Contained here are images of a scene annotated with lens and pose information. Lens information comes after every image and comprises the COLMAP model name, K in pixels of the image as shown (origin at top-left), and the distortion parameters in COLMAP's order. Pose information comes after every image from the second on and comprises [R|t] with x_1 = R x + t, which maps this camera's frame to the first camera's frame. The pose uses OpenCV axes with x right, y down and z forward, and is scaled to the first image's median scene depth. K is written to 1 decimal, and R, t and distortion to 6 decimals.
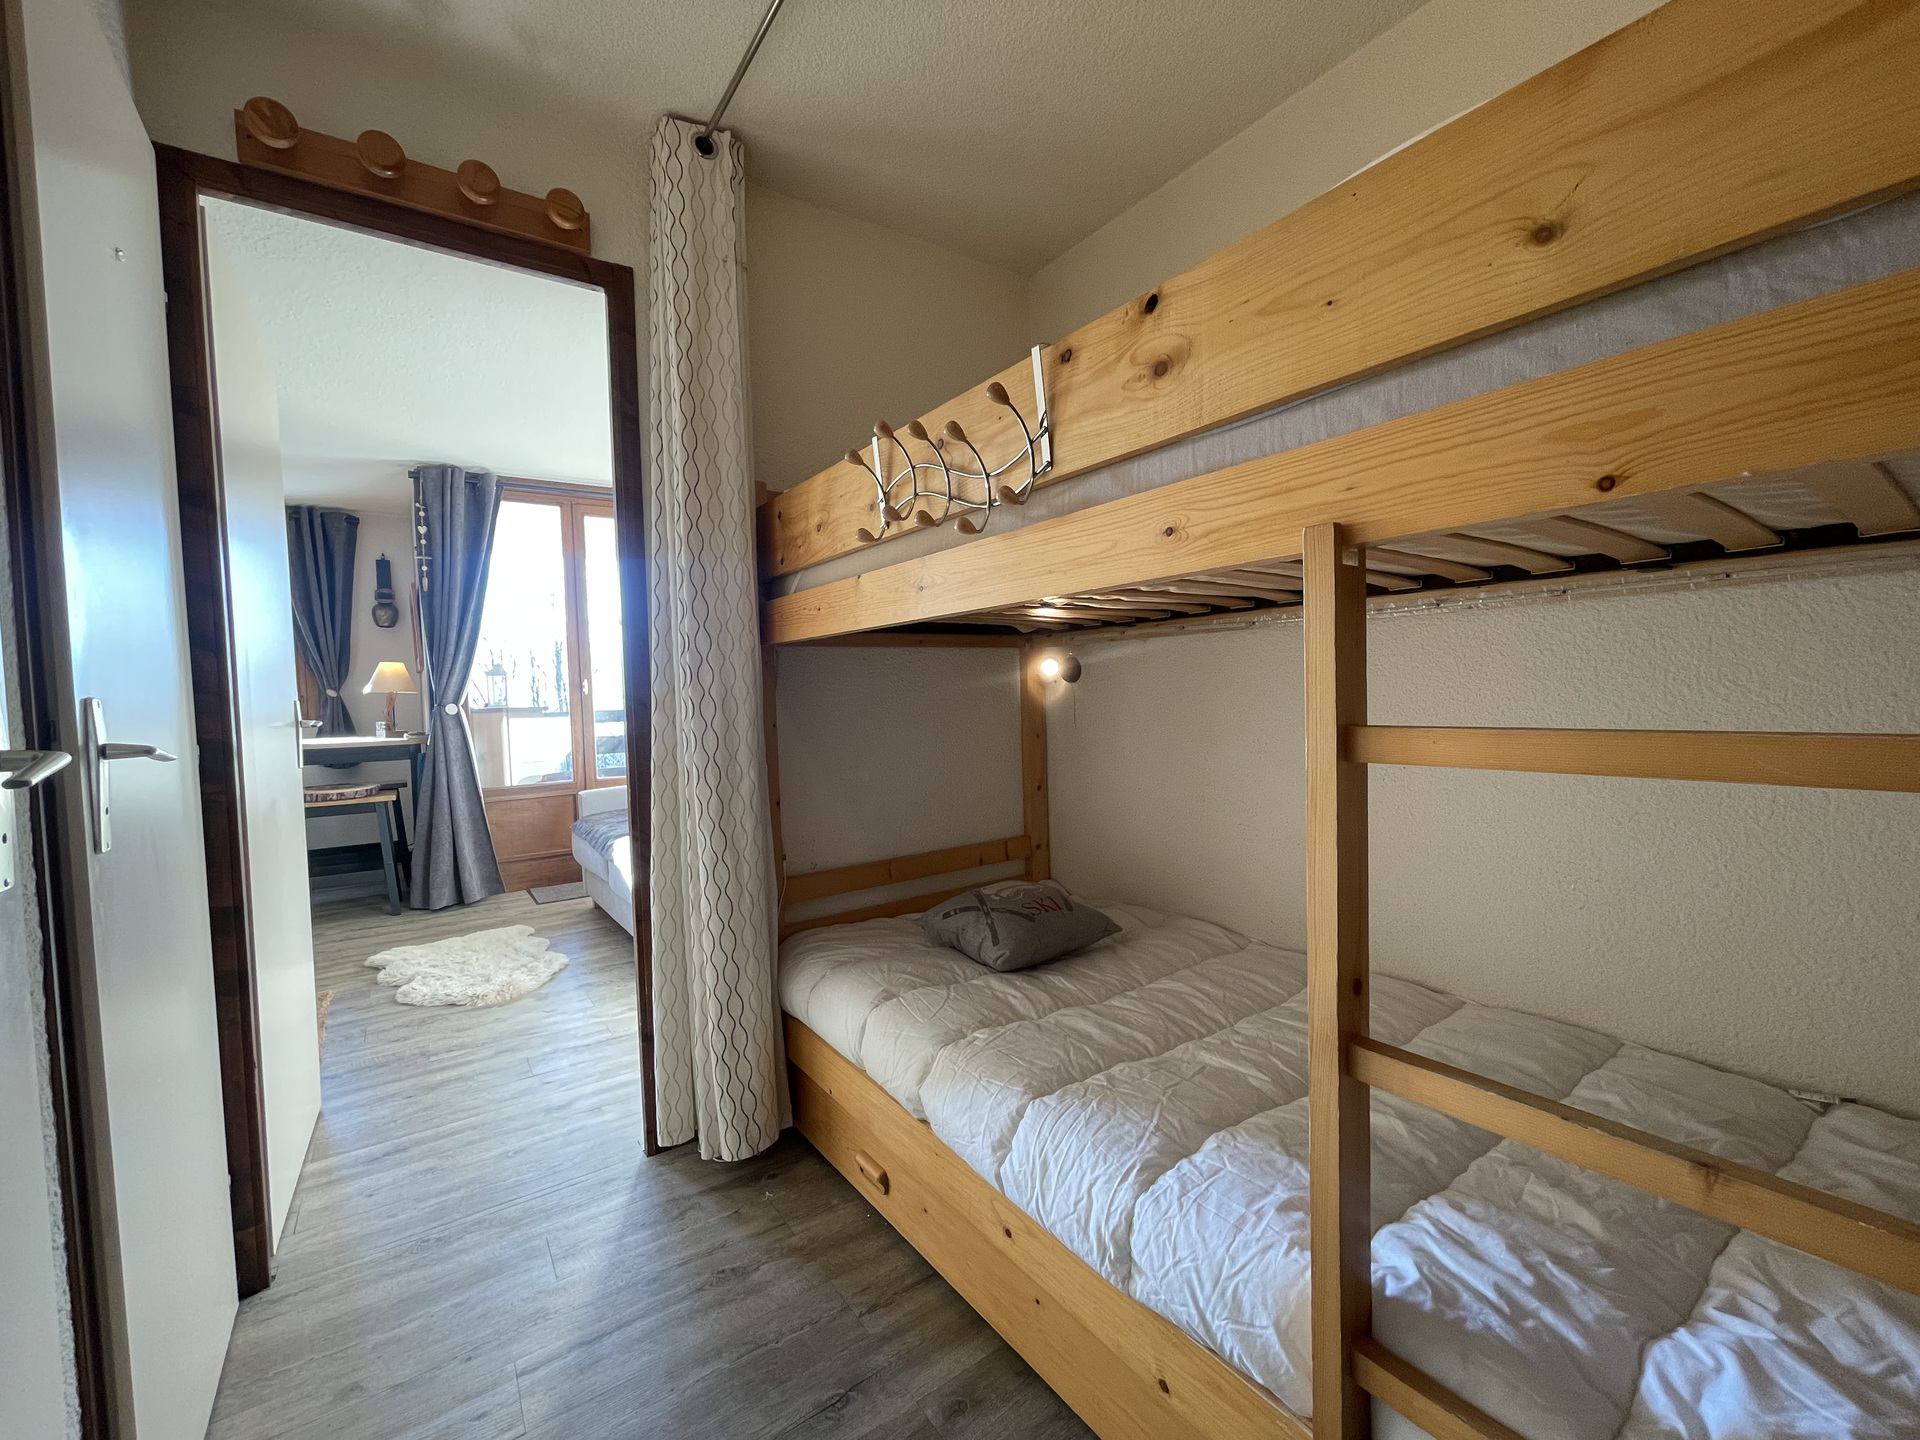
lens RADIAL K [[782.9, 0, 925.5], [0, 782.9, 719.2], [0, 0, 1]] dist [-0.002225, 0.001520]
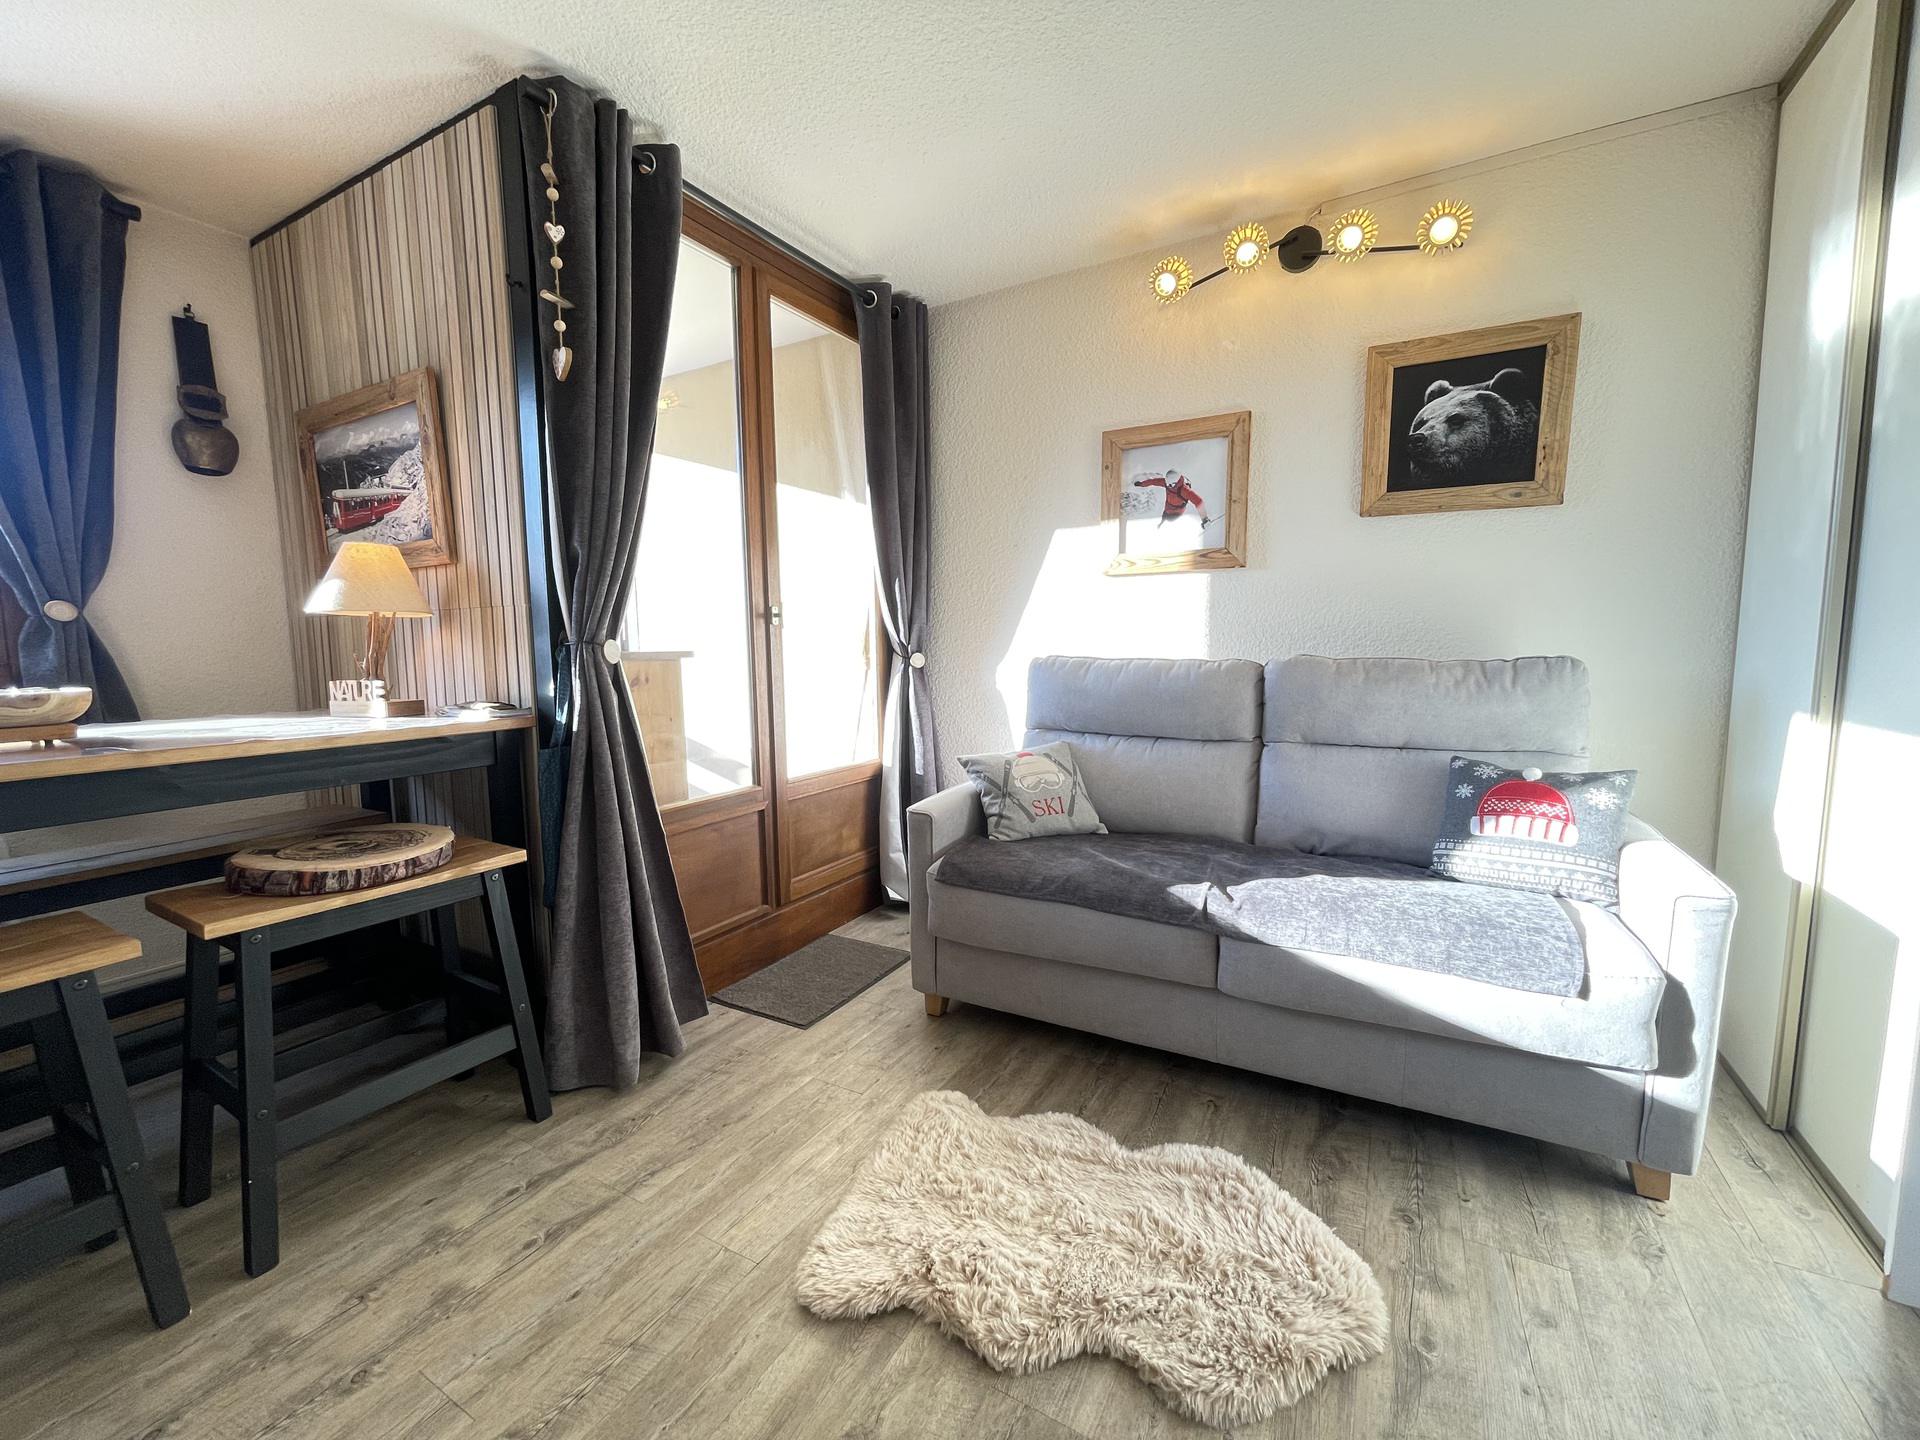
lens RADIAL K [[782.9, 0, 946.1], [0, 782.9, 721.3], [0, 0, 1]] dist [-0.002225, 0.001520]
pose [[0.899406, -0.027427, 0.436252, -0.636903], [0.002515, 0.998338, 0.057580, 0.002395], [-0.437107, -0.050690, 0.897980, 0.498530]]
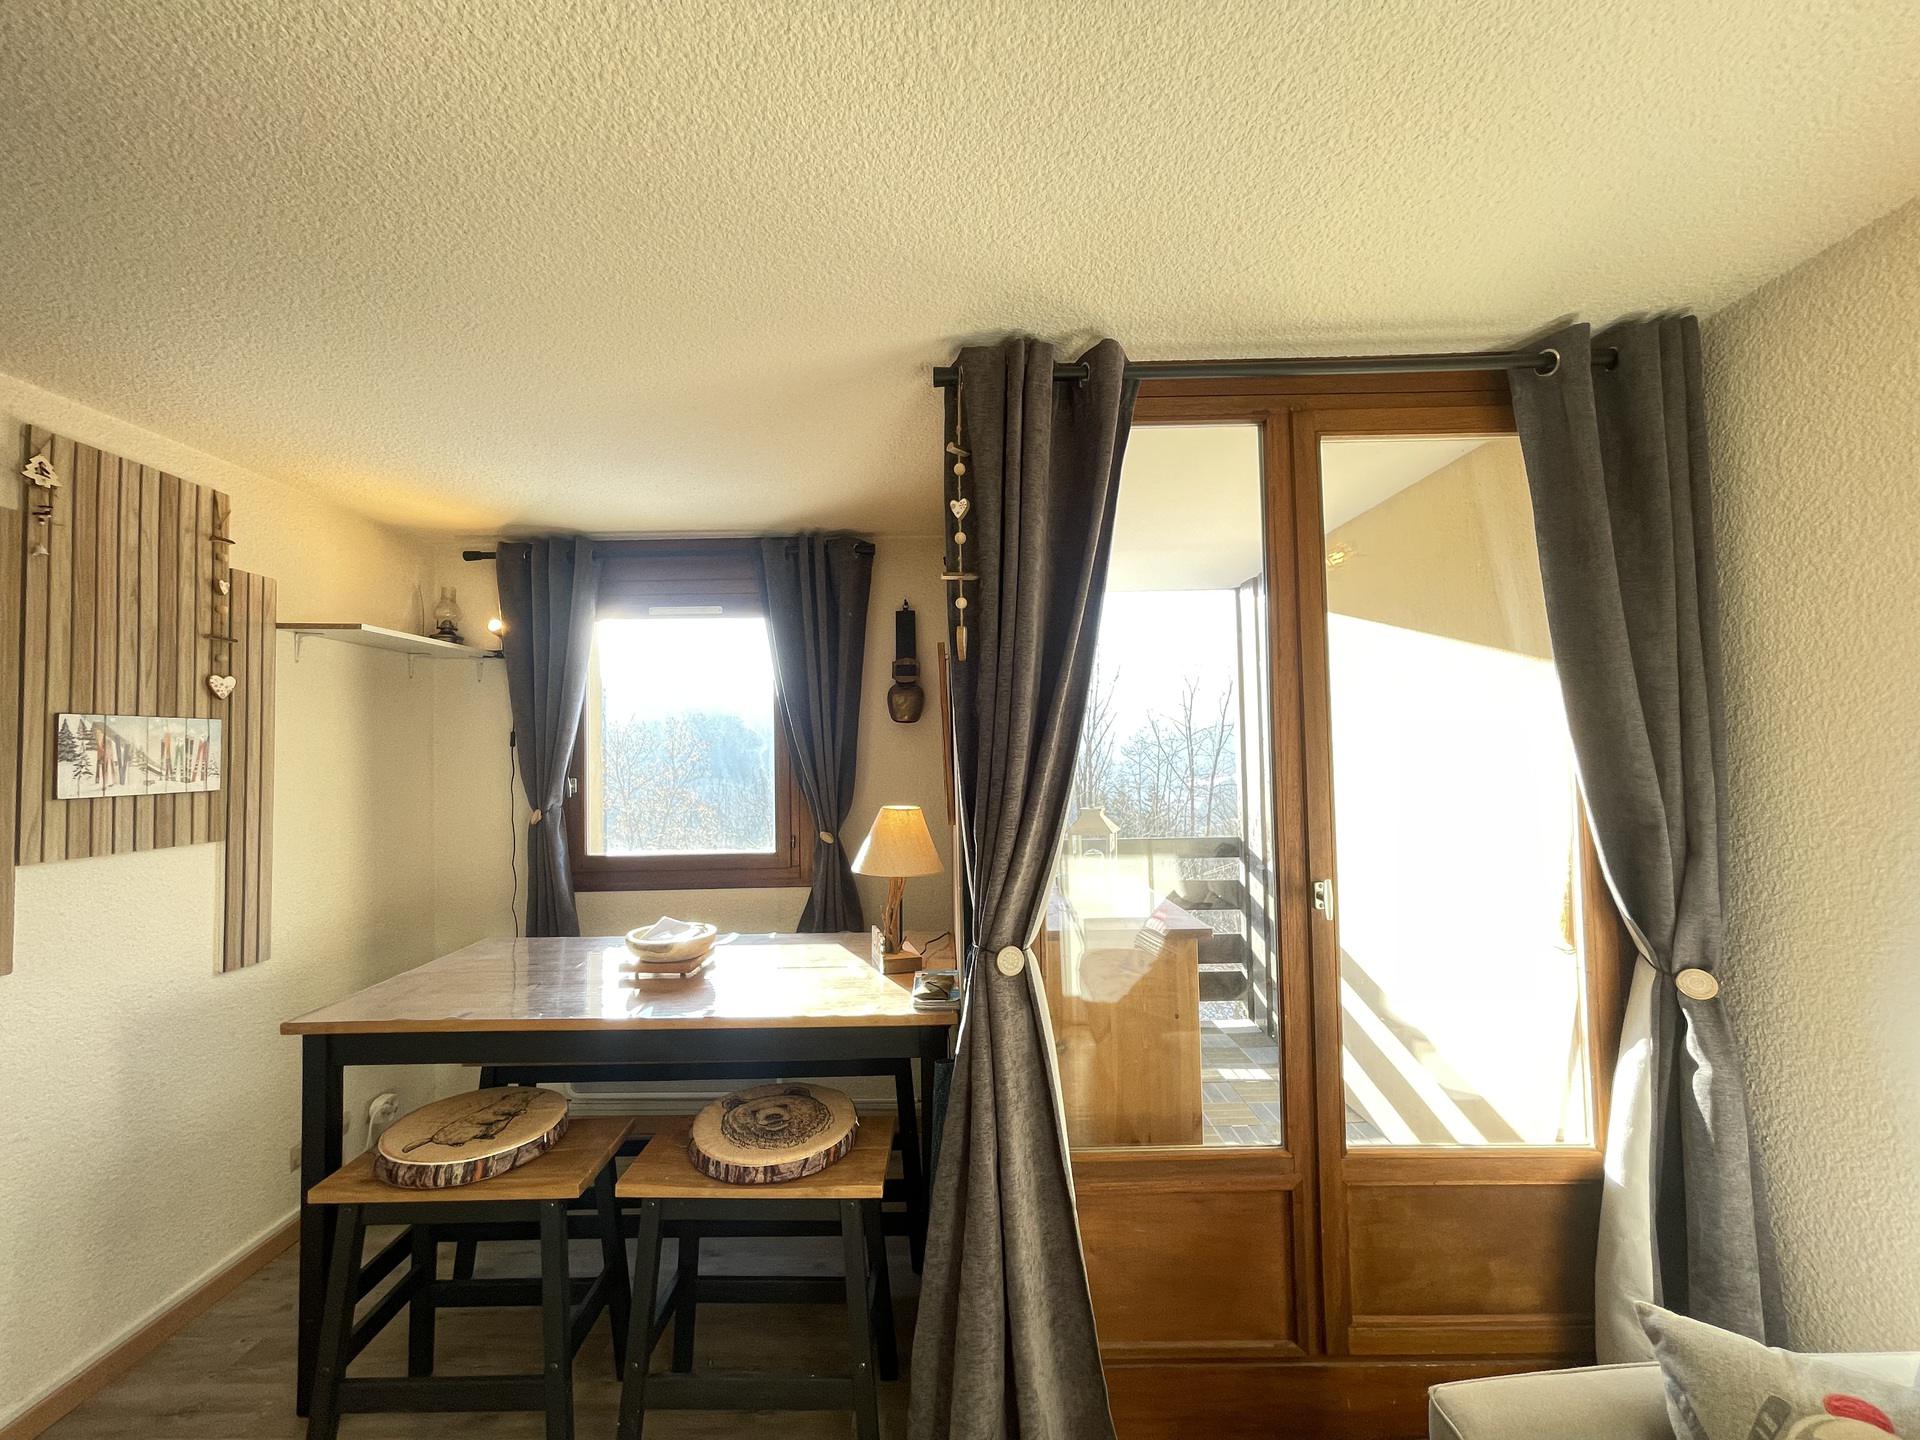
lens RADIAL K [[782.9, 0, 945.5], [0, 782.9, 728.3], [0, 0, 1]] dist [-0.002225, 0.001520]
pose [[0.828938, -0.000502, -0.559341, -0.420278], [-0.028943, 0.998621, -0.043789, -0.110774], [0.558592, 0.052488, 0.827780, 0.662671]]
